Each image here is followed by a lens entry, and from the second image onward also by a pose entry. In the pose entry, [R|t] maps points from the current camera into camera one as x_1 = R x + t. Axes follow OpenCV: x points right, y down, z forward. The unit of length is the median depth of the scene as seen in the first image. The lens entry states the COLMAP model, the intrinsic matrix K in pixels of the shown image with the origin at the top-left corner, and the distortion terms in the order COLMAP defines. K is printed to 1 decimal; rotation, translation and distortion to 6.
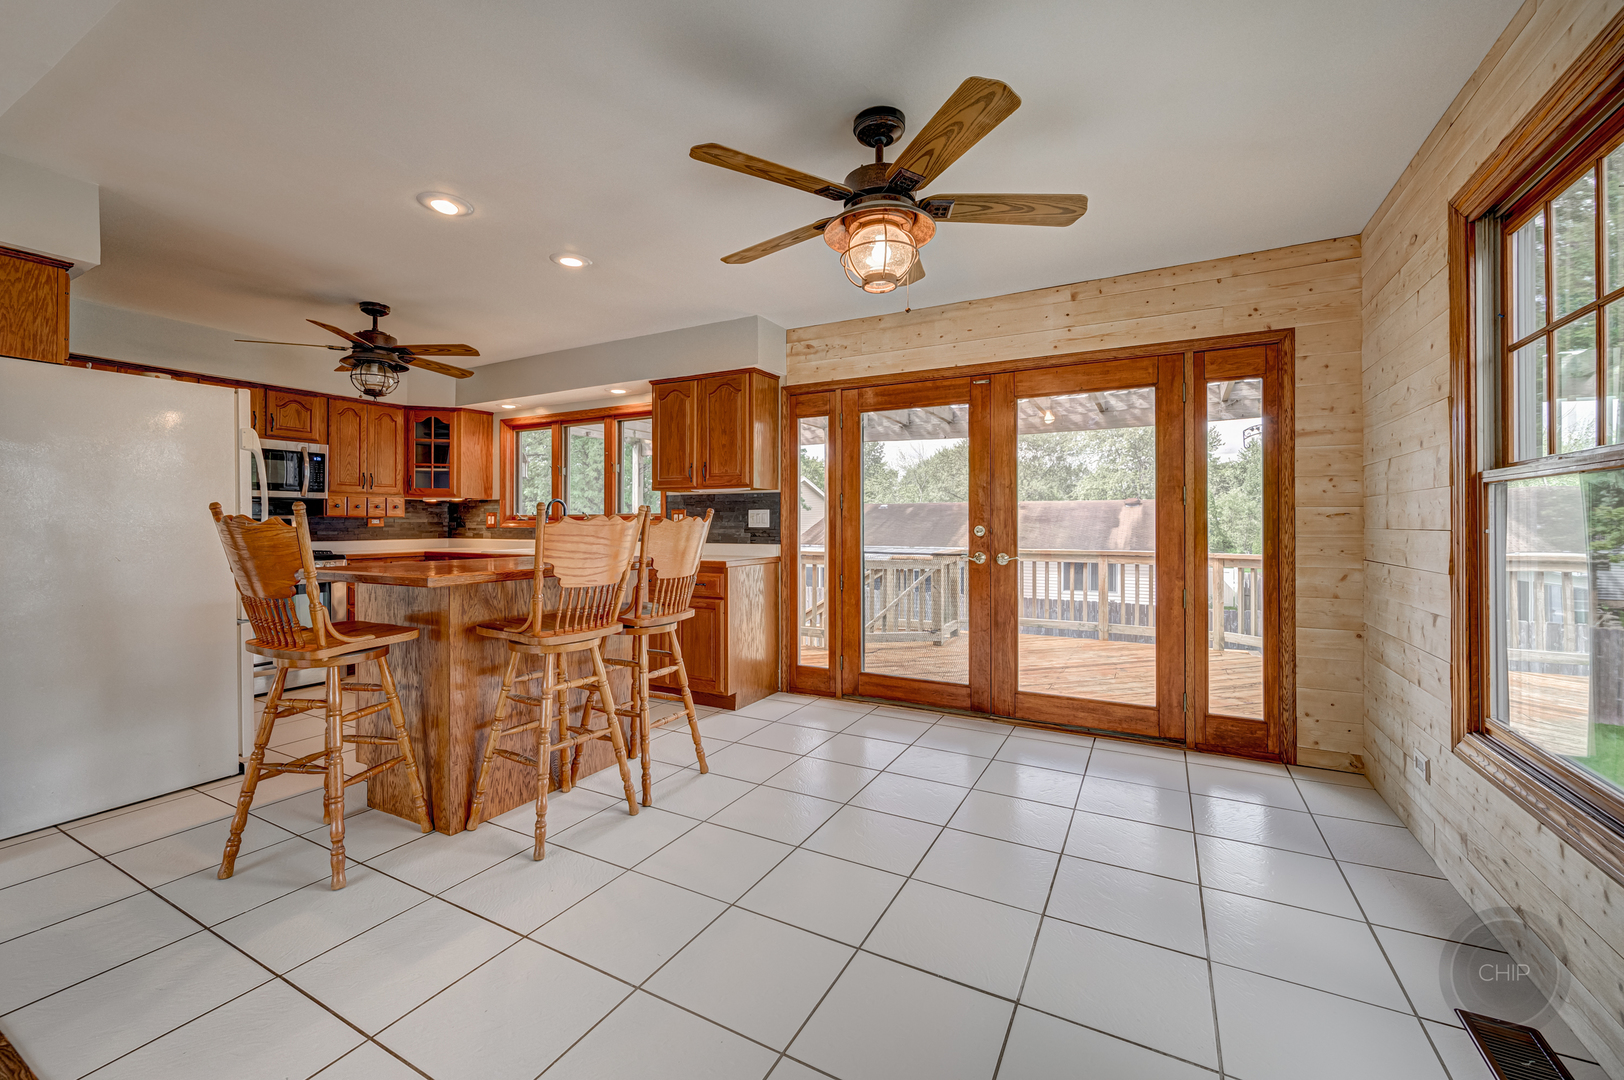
lens RADIAL K [[660.2, 0, 788.9], [0, 660.2, 523.7], [0, 0, 1]] dist [0.000645, 0.000066]
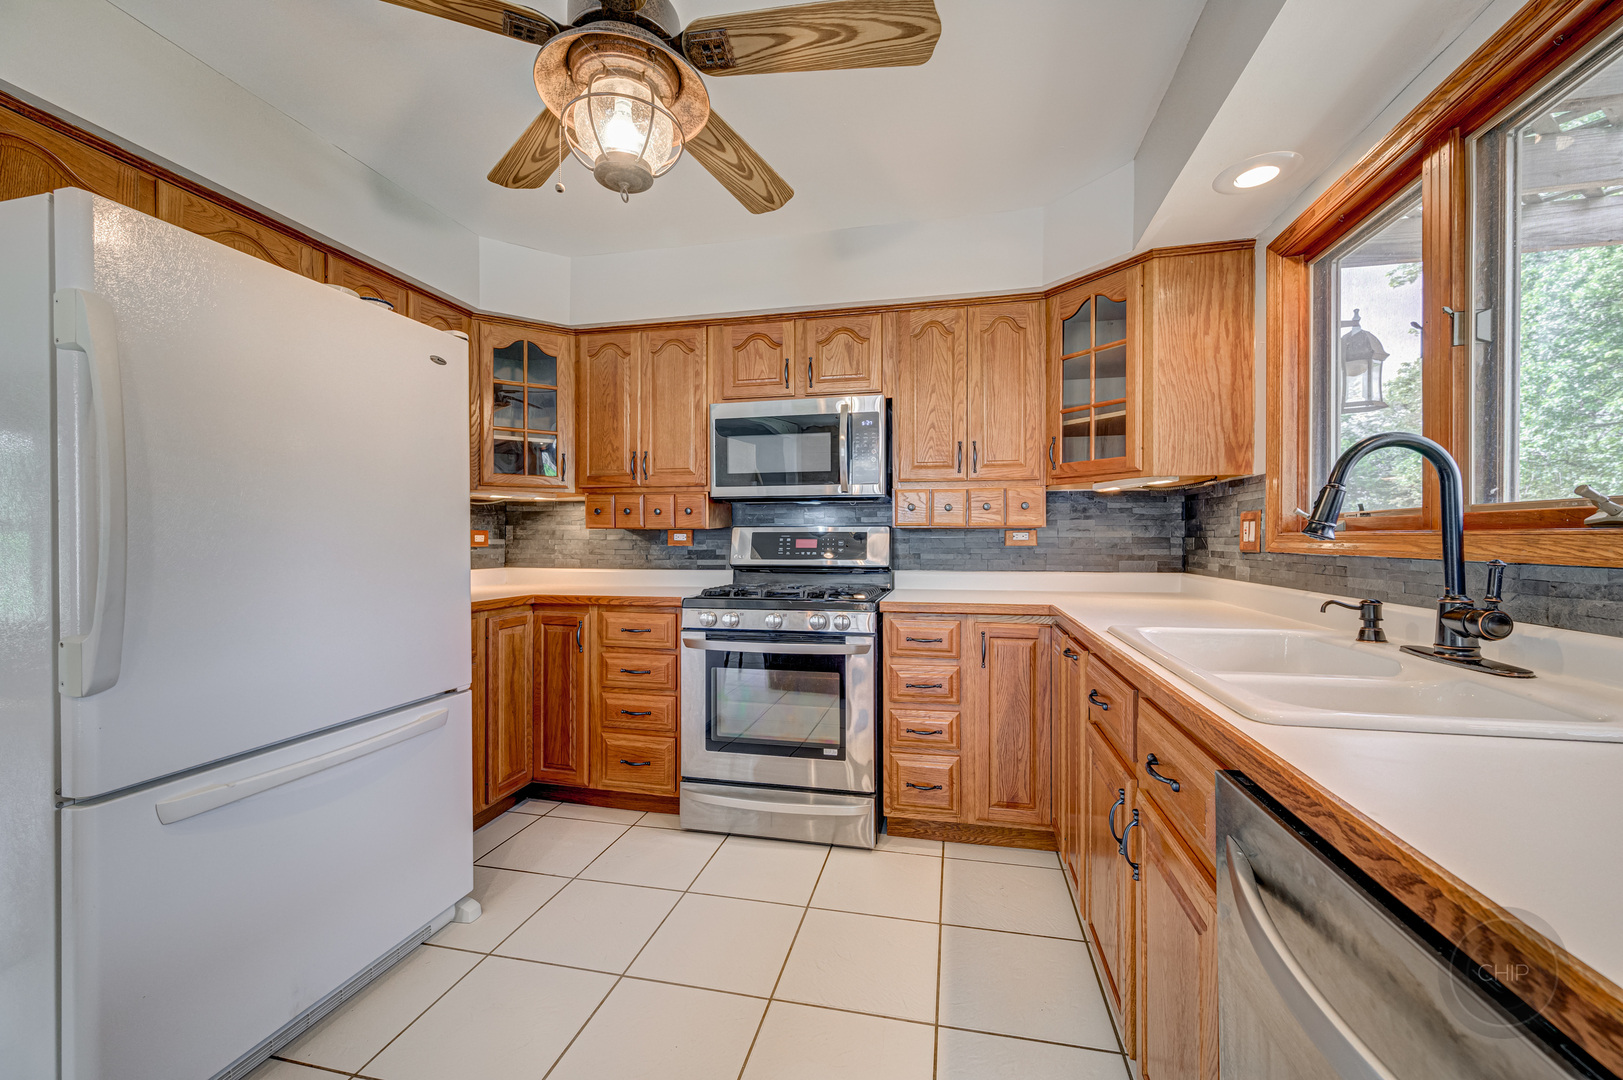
lens RADIAL K [[639.5, 0, 811.5], [0, 639.5, 540.0], [0, 0, 1]] dist [-0.000327, 0.000014]
pose [[0.287128, 0.003113, -0.957887, -0.250856], [0.000486, 0.999994, 0.003396, -0.002939], [0.957892, -0.001440, 0.287125, 0.932103]]
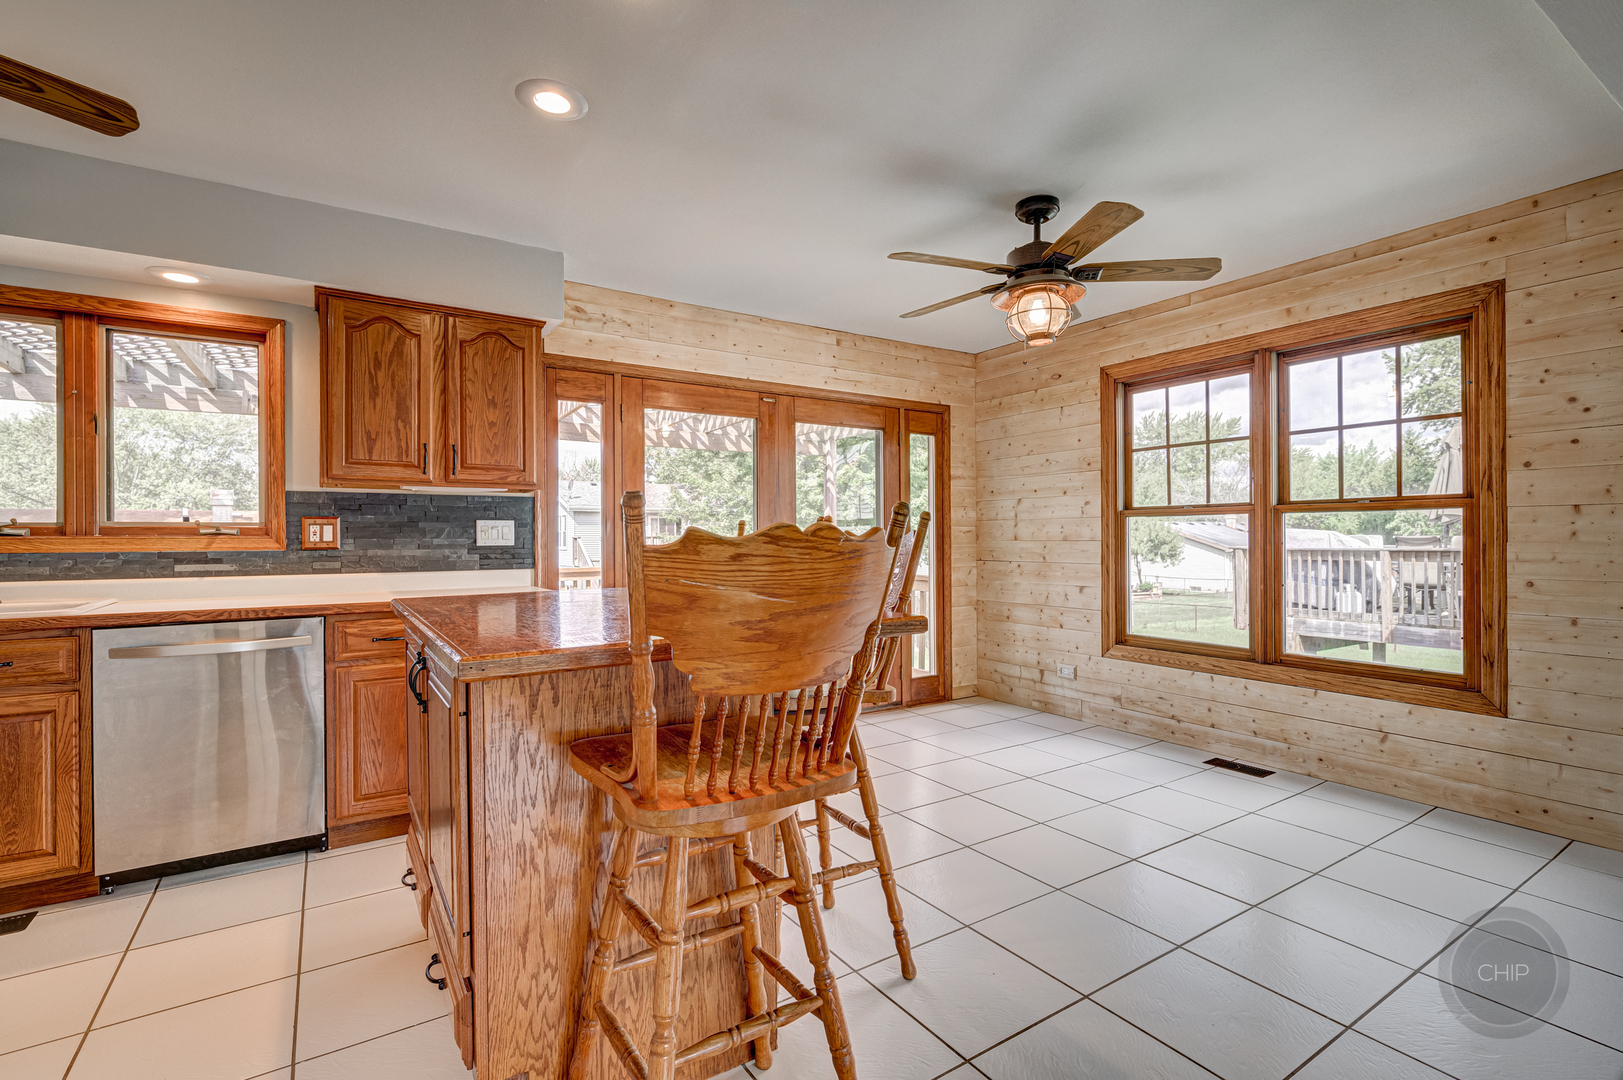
lens RADIAL K [[743.7, 0, 814.5], [0, 743.7, 538.4], [0, 0, 1]] dist [-0.001341, -0.000402]
pose [[0.459861, -0.003305, 0.887985, -0.632536], [0.005287, 0.999986, 0.000984, -0.001272], [-0.887975, 0.004242, 0.459871, 0.371813]]
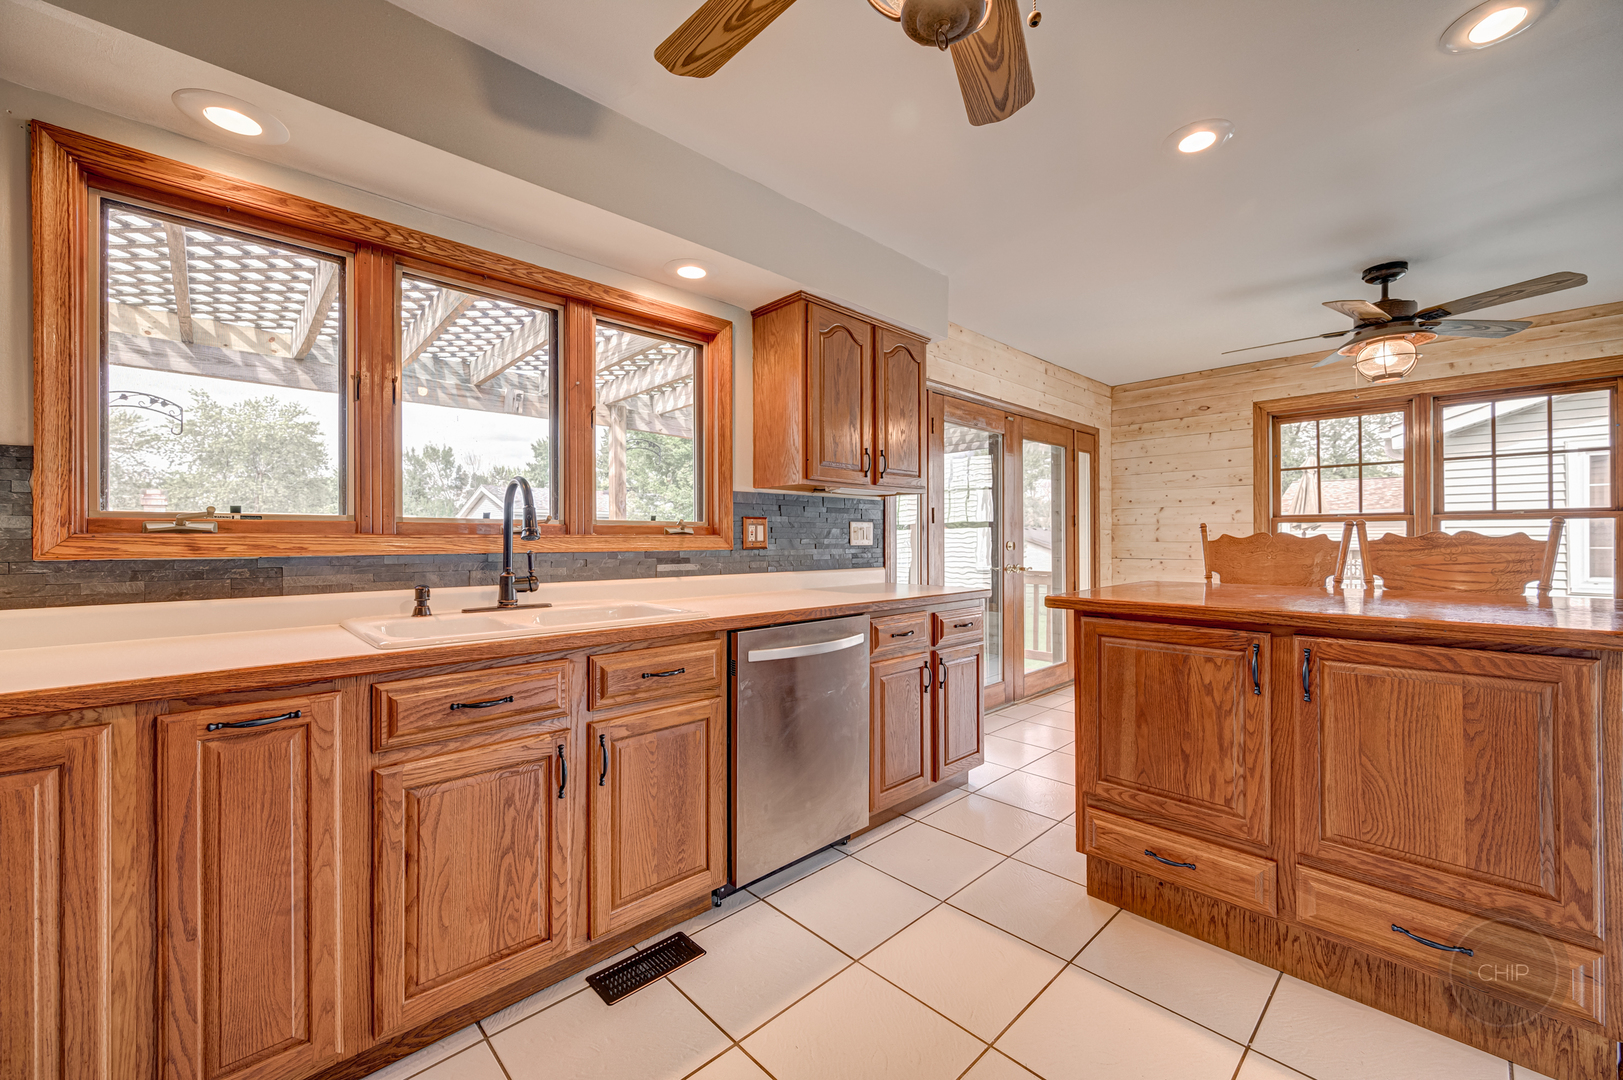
lens RADIAL K [[640.6, 0, 813.8], [0, 640.6, 539.9], [0, 0, 1]] dist [-0.000346, 0.000117]
pose [[0.288284, -0.001821, 0.957543, -0.810612], [0.002651, 0.999996, 0.001103, -0.001968], [-0.957541, 0.002220, 0.288288, 0.913493]]
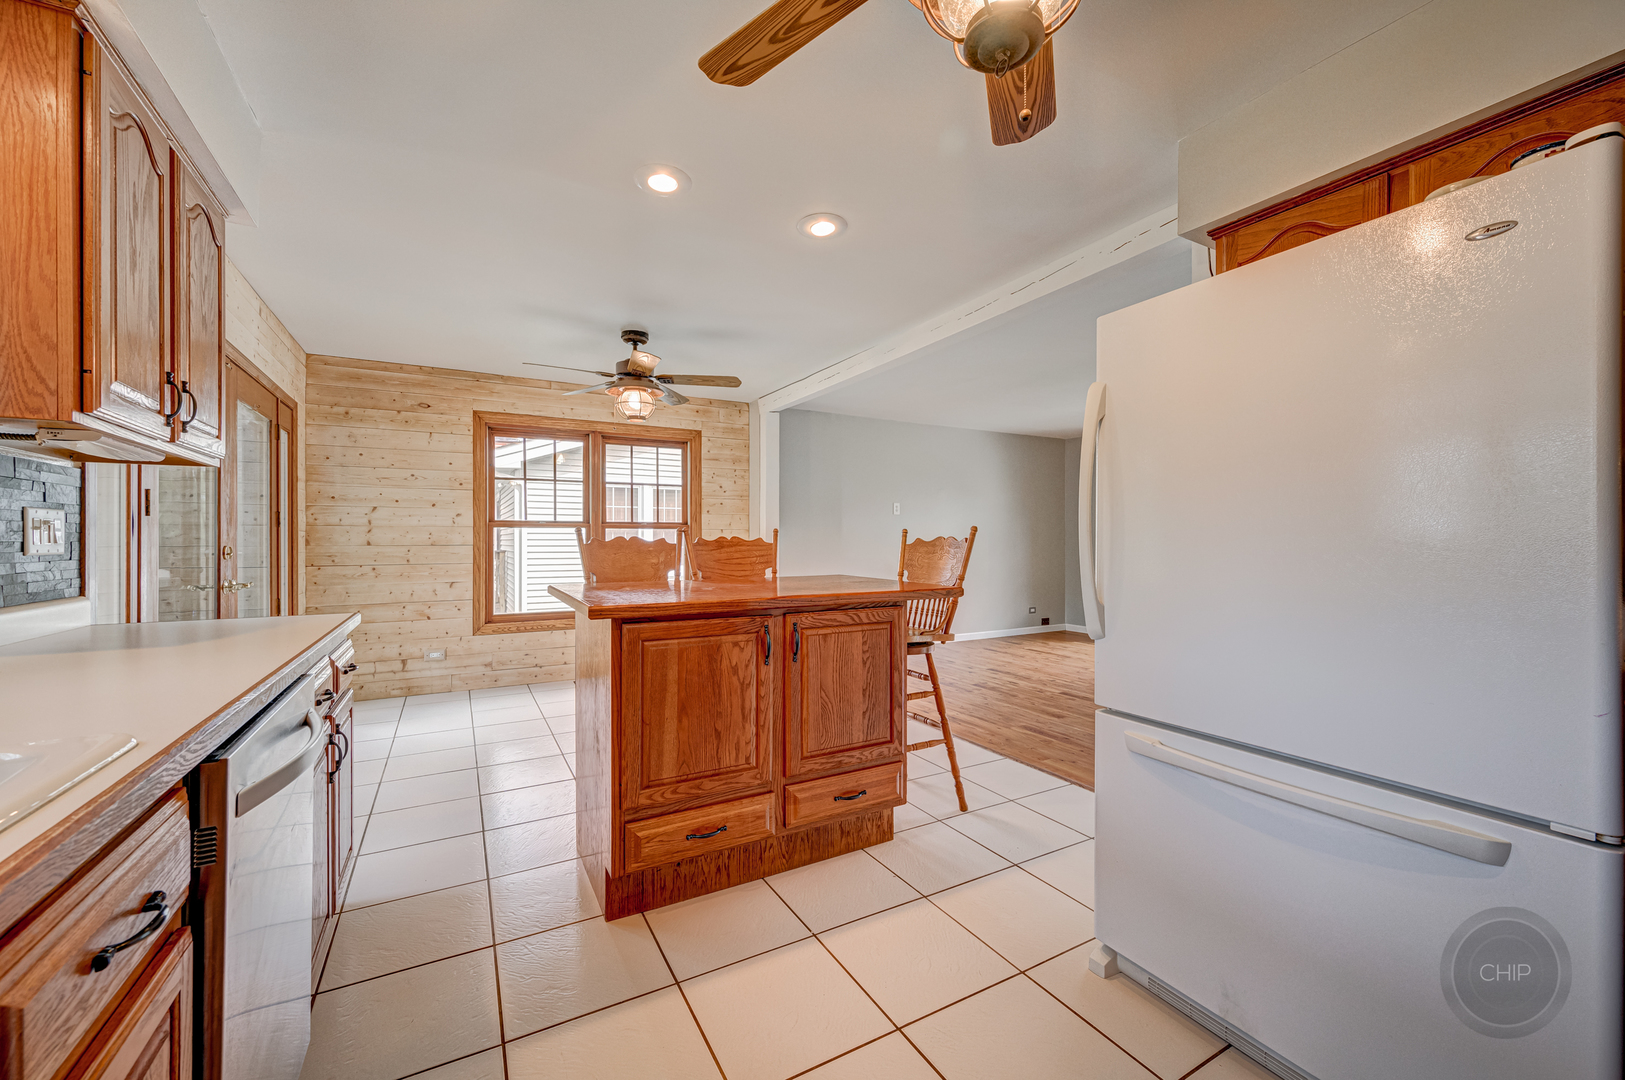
lens RADIAL K [[641.4, 0, 814.8], [0, 641.4, 539.9], [0, 0, 1]] dist [-0.000346, 0.000117]
pose [[-0.852567, 0.001973, 0.522615, -0.648660], [0.001753, 0.999998, -0.000914, -0.002414], [-0.522616, 0.000137, -0.852568, 1.169431]]
